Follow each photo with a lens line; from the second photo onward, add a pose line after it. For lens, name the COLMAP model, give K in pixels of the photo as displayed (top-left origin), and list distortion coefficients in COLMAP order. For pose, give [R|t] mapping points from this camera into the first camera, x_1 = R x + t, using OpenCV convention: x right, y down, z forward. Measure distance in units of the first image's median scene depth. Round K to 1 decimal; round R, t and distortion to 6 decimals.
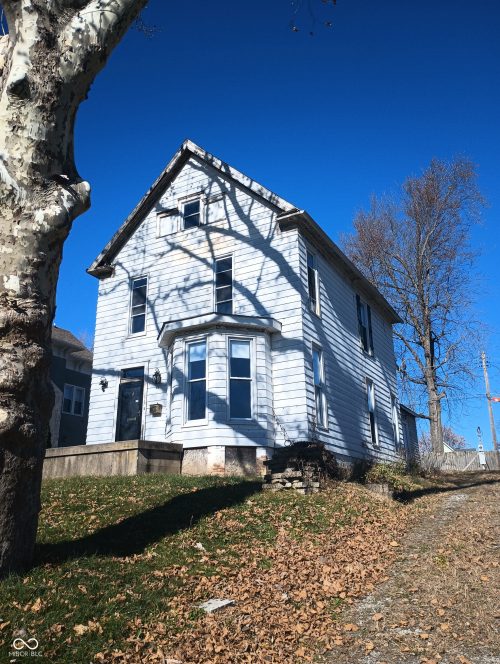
lens RADIAL K [[559.1, 0, 250.9], [0, 559.1, 326.6], [0, 0, 1]] dist [0.032348, 0.002514]
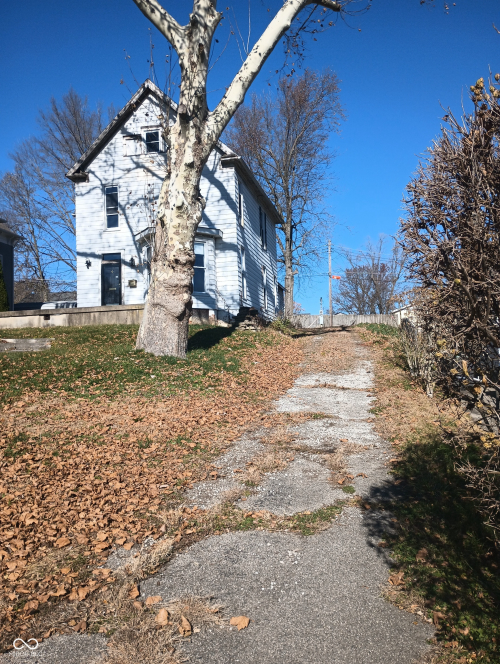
lens RADIAL K [[559.1, 0, 248.9], [0, 559.1, 334.0], [0, 0, 1]] dist [0.032348, 0.002514]
pose [[0.962990, 0.006007, 0.269469, -0.251007], [-0.073489, 0.967726, 0.241050, -0.096153], [-0.259324, -0.251932, 0.932352, -0.468464]]
